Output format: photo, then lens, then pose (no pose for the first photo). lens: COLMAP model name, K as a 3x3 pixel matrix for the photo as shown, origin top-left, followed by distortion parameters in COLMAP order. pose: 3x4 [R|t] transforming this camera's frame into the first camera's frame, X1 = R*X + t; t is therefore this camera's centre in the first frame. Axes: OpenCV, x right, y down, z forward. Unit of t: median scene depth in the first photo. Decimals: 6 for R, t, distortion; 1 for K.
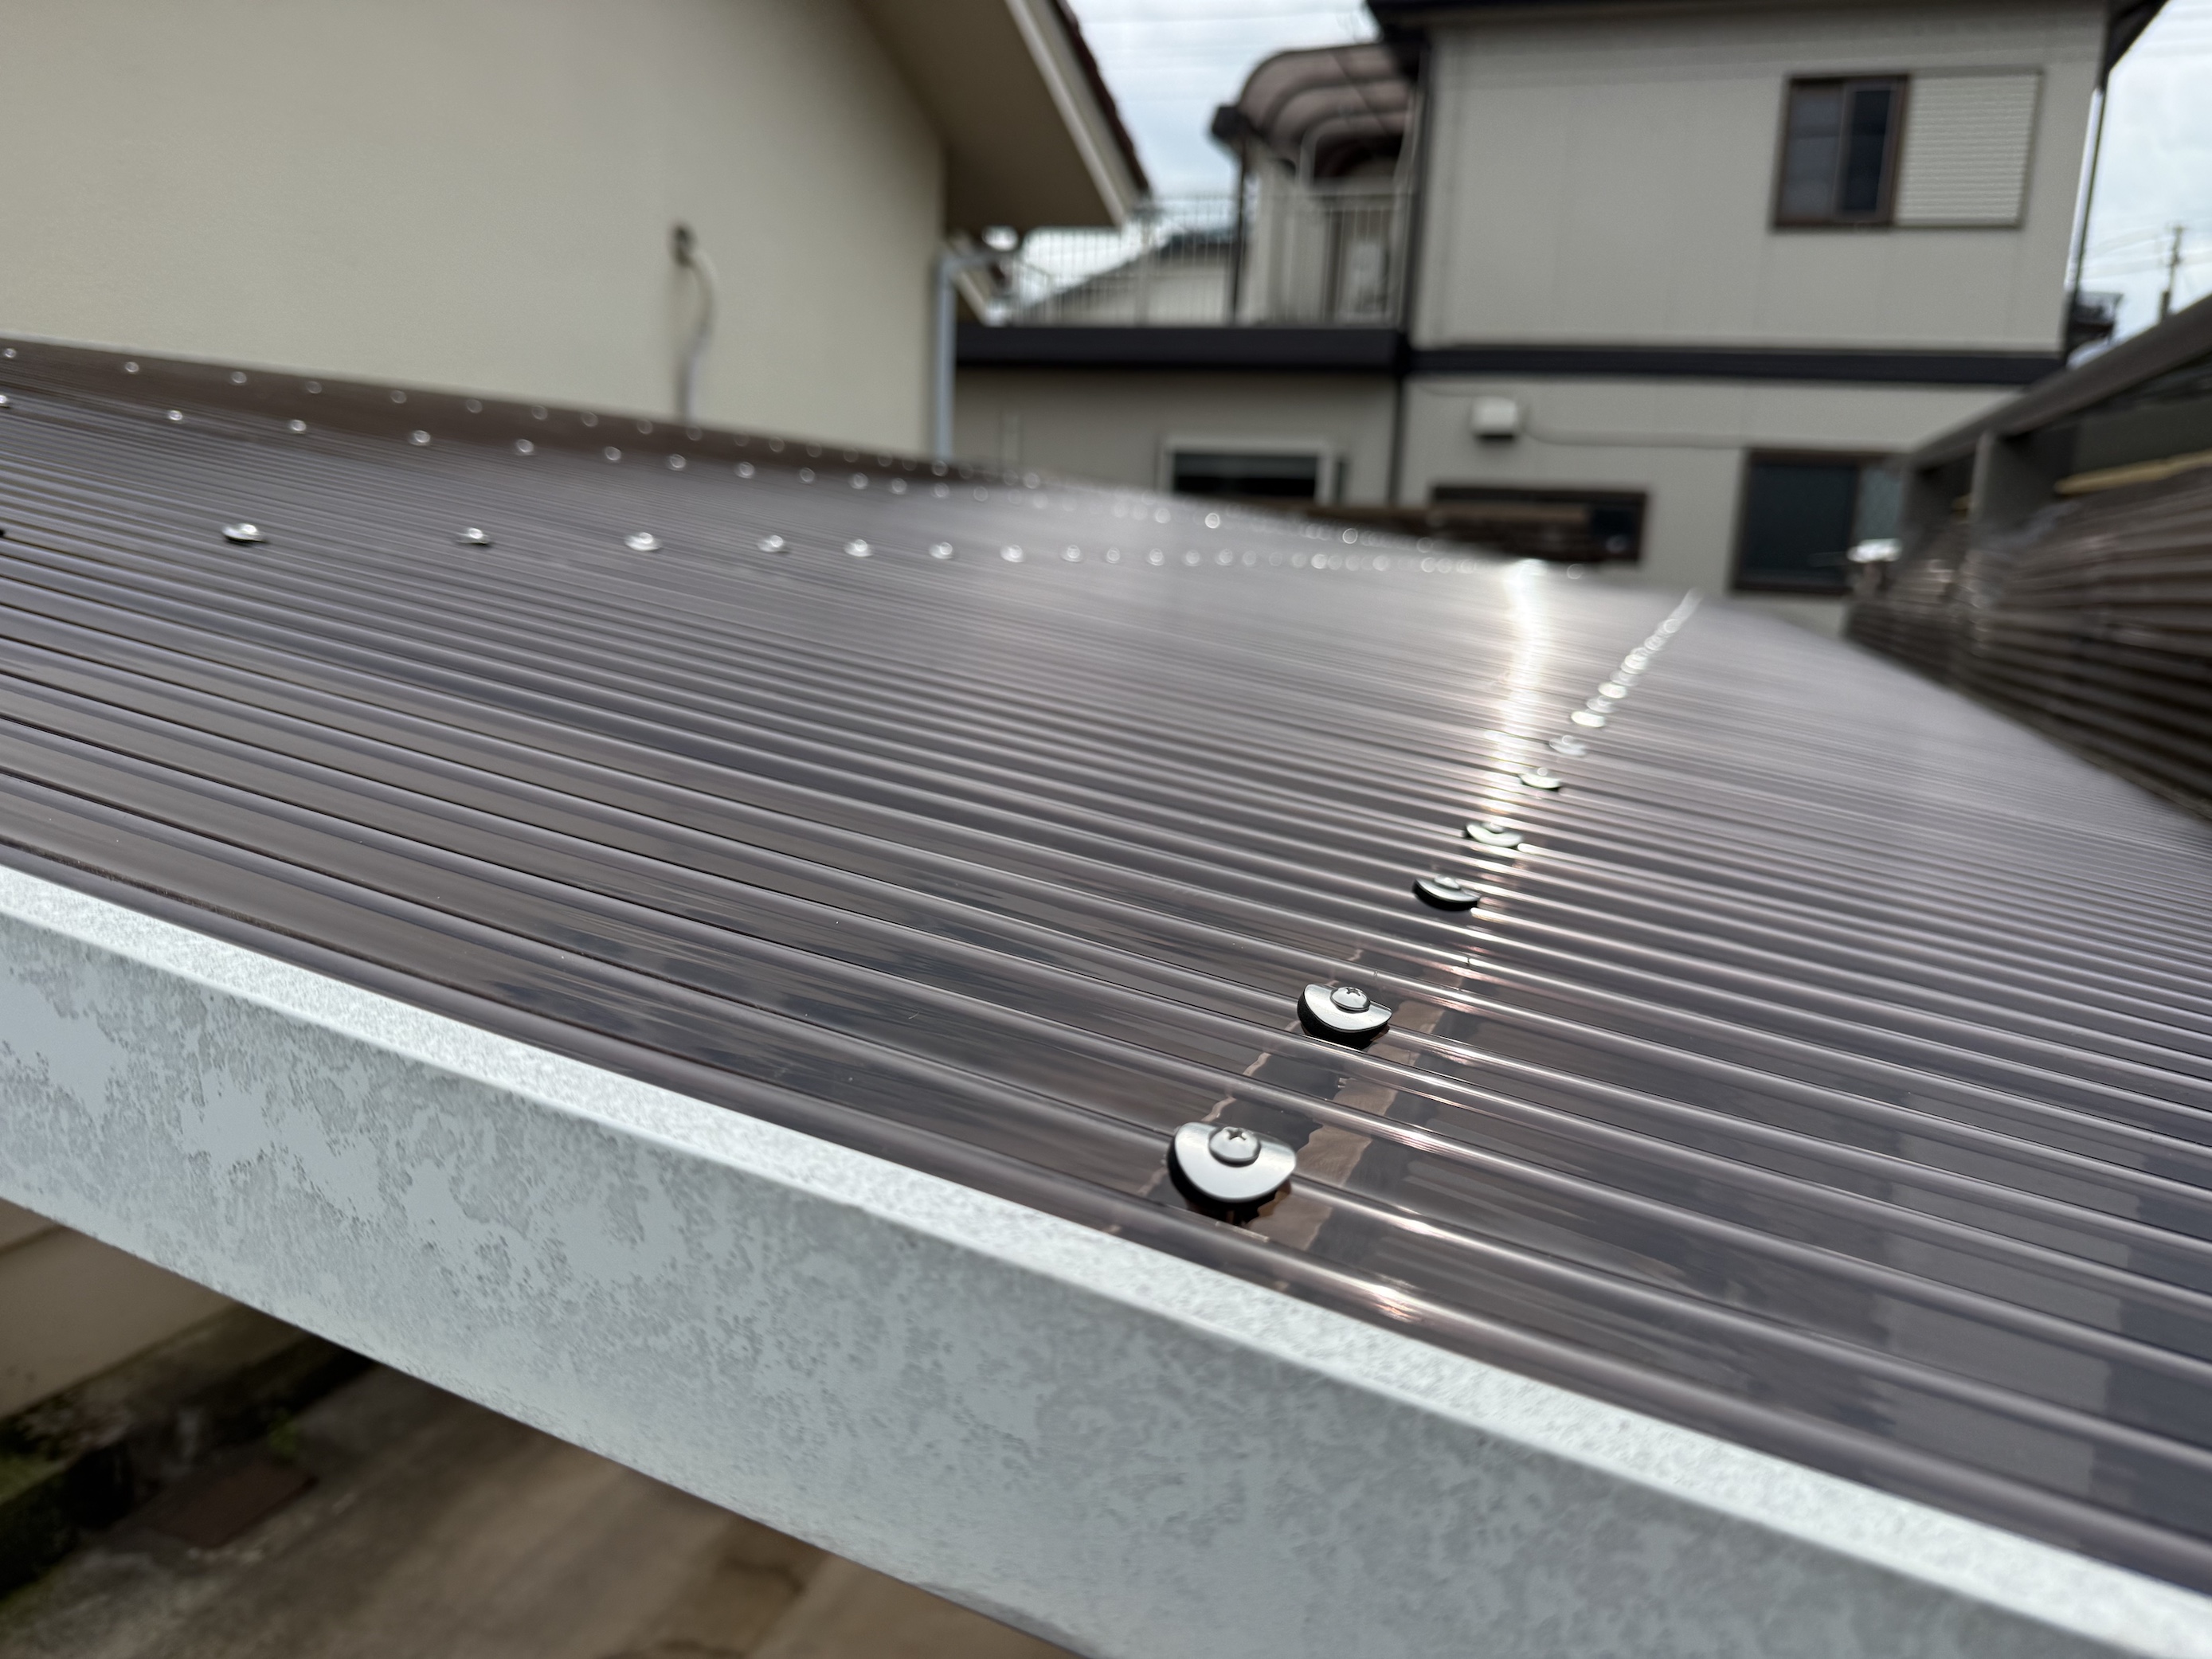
lens RADIAL K [[1618.9, 0, 1106.0], [0, 1618.9, 829.5], [0, 0, 1]] dist [-0.031124, -0.005486]
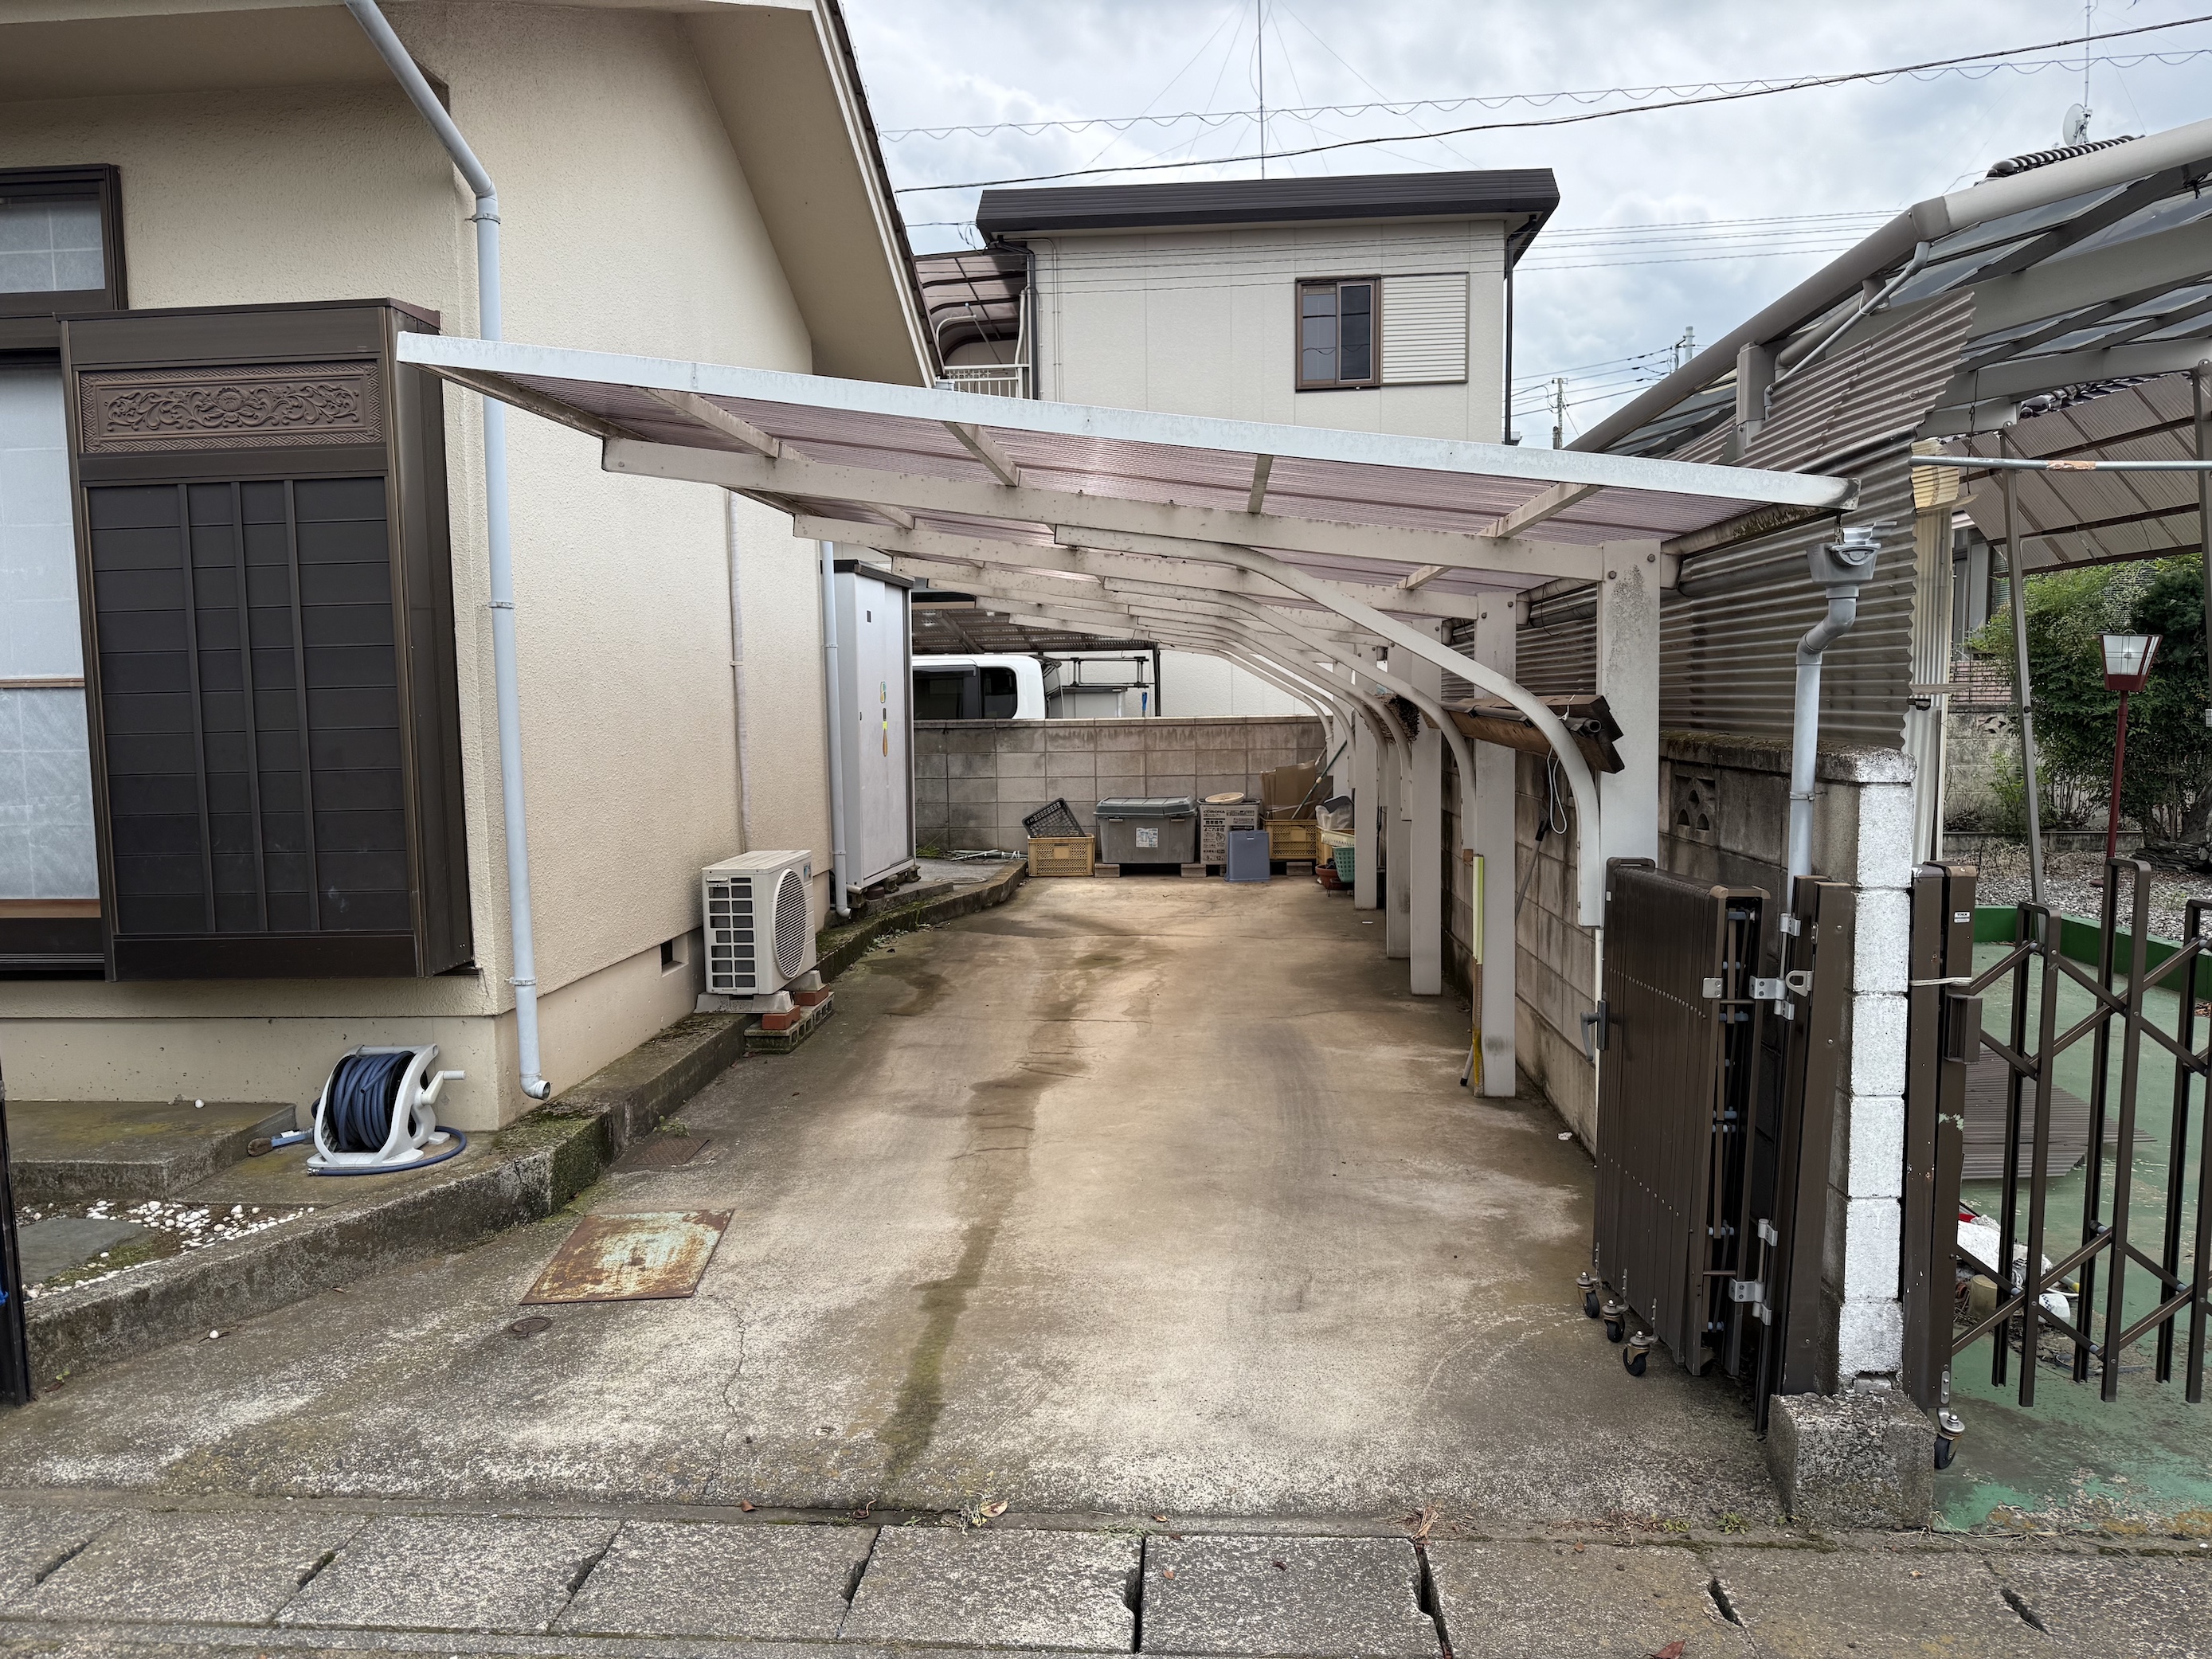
lens RADIAL K [[1547.5, 0, 1099.7], [0, 1547.5, 842.0], [0, 0, 1]] dist [0.048300, -0.056702]
pose [[0.956998, -0.093832, 0.274500, -0.141546], [0.115227, 0.991349, -0.062849, 0.068459], [-0.266228, 0.091776, 0.959531, -0.181746]]
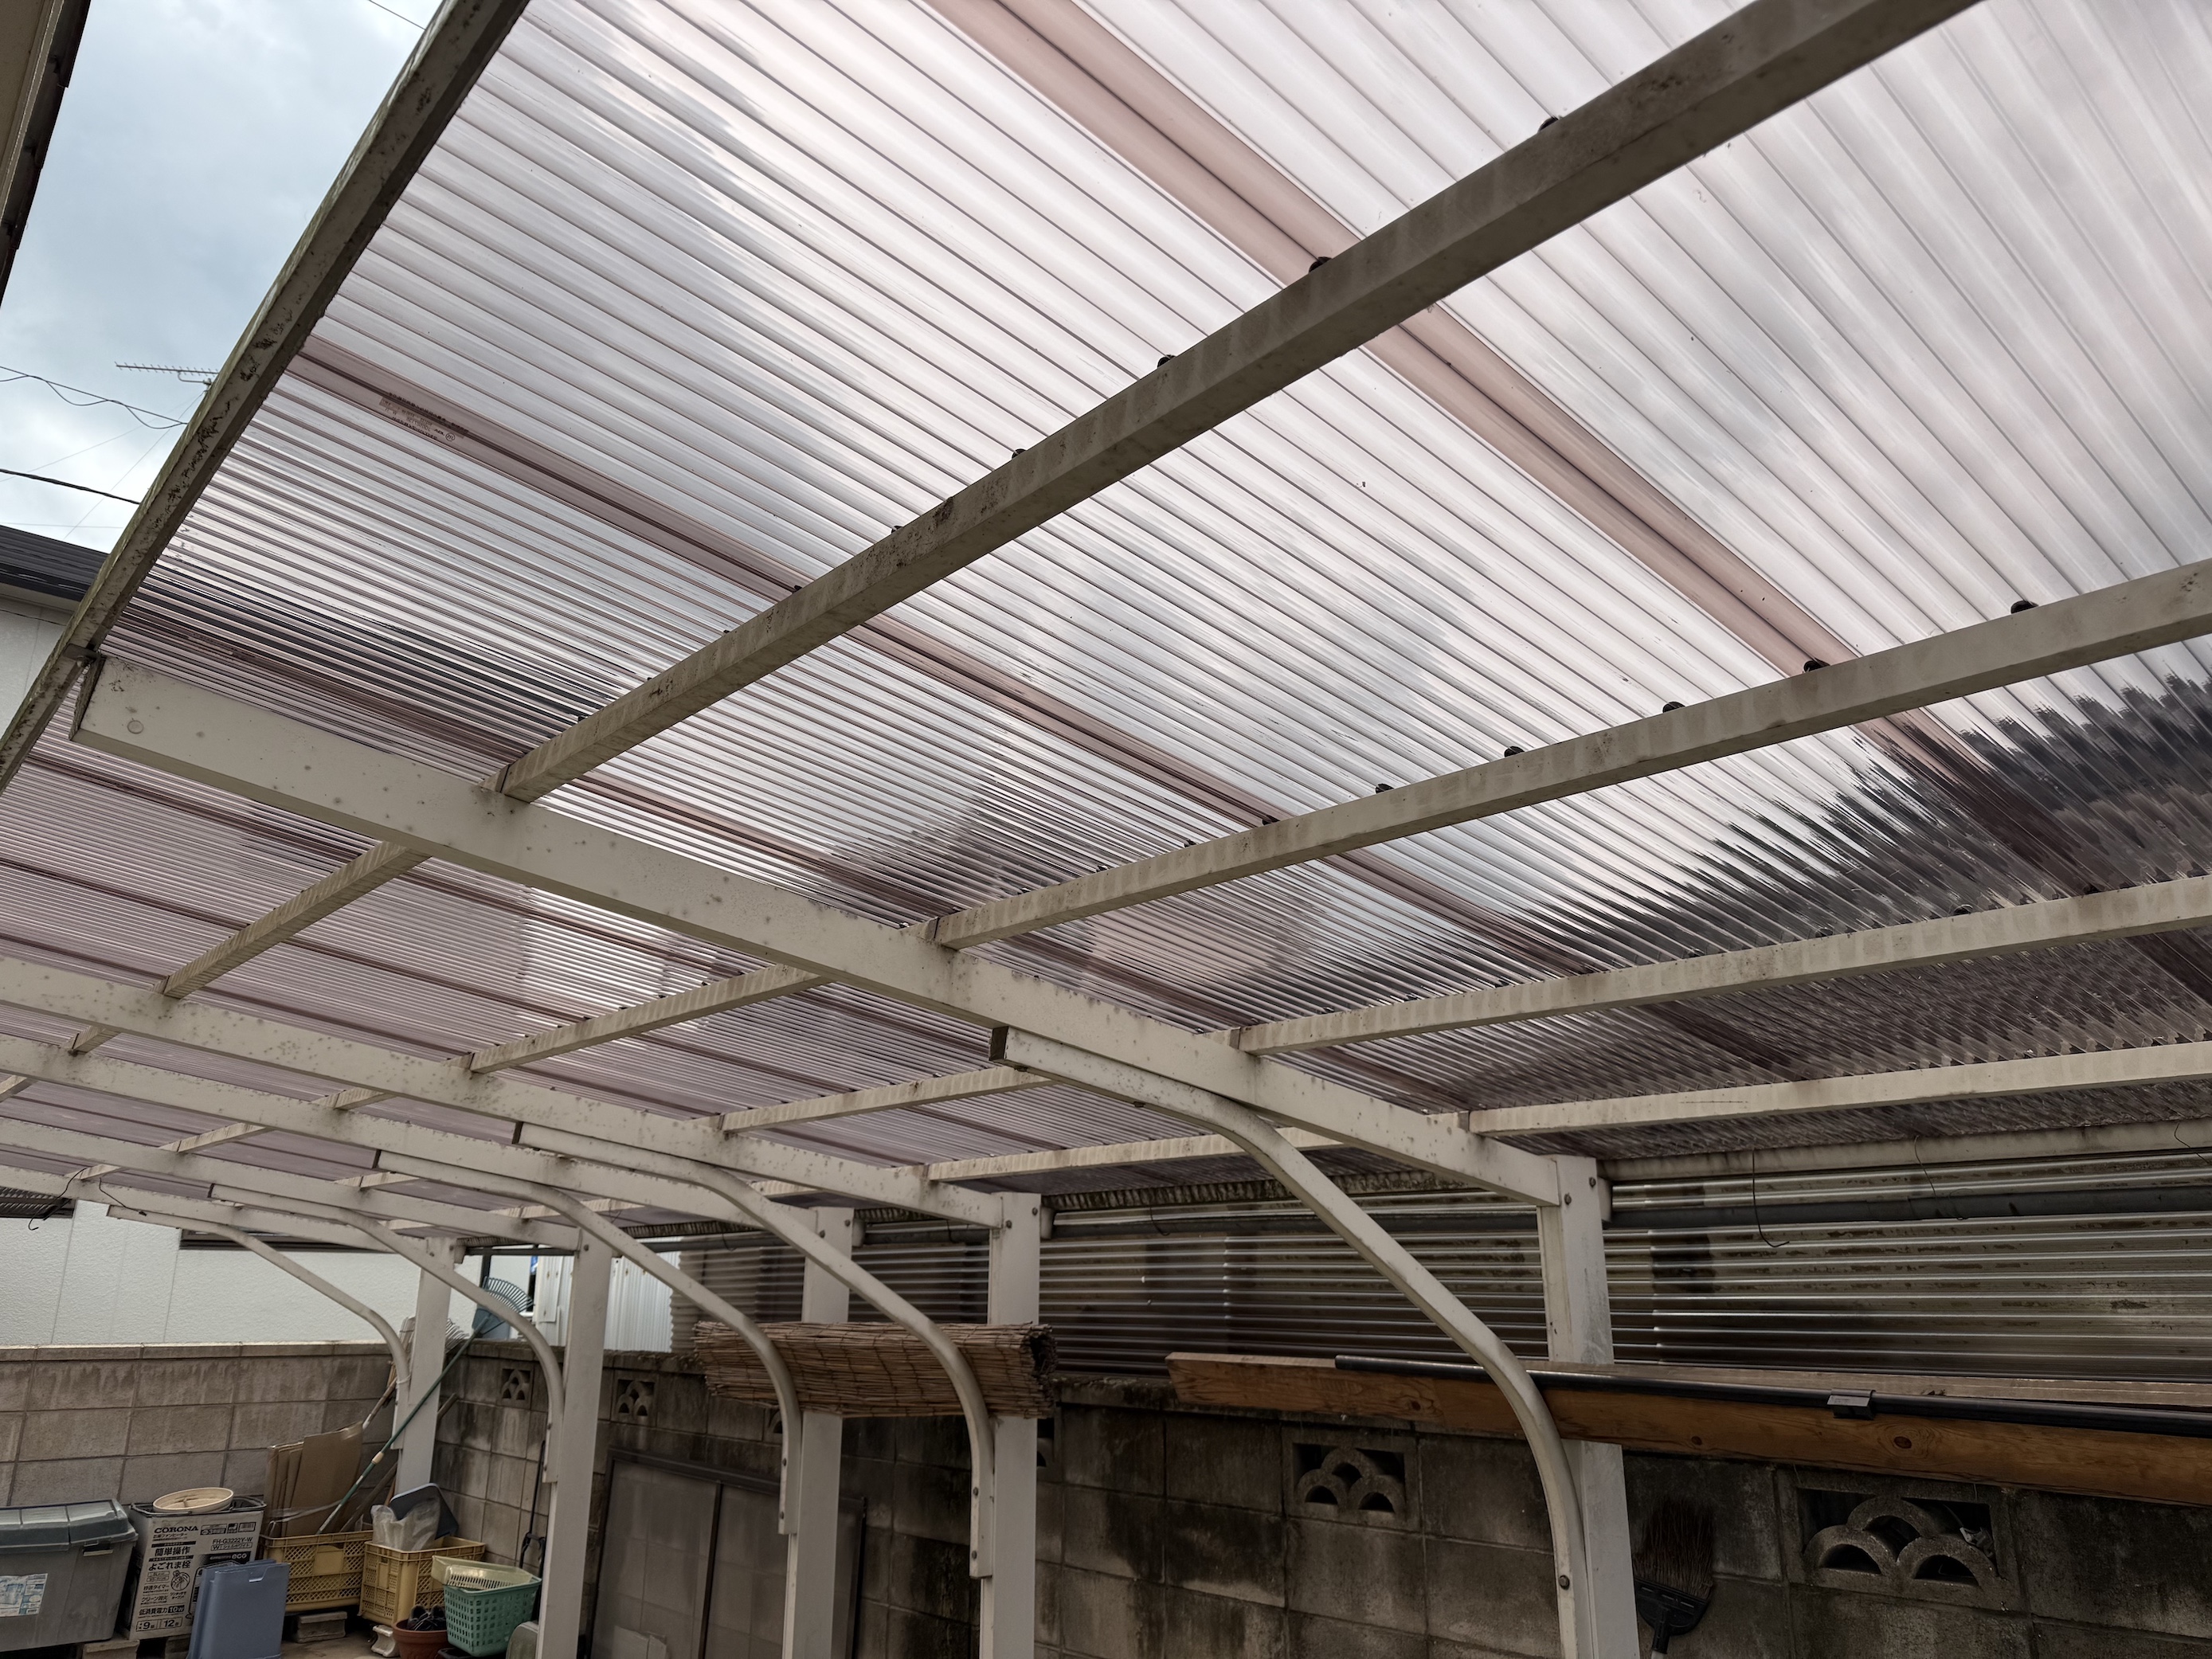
lens RADIAL K [[1538.8, 0, 1106.0], [0, 1538.8, 829.5], [0, 0, 1]] dist [0.036978, -0.043590]
pose [[0.464581, 0.205424, 0.861375, -0.159164], [0.172579, 0.933066, -0.315601, -0.001922], [-0.868551, 0.295277, 0.398033, 0.162739]]
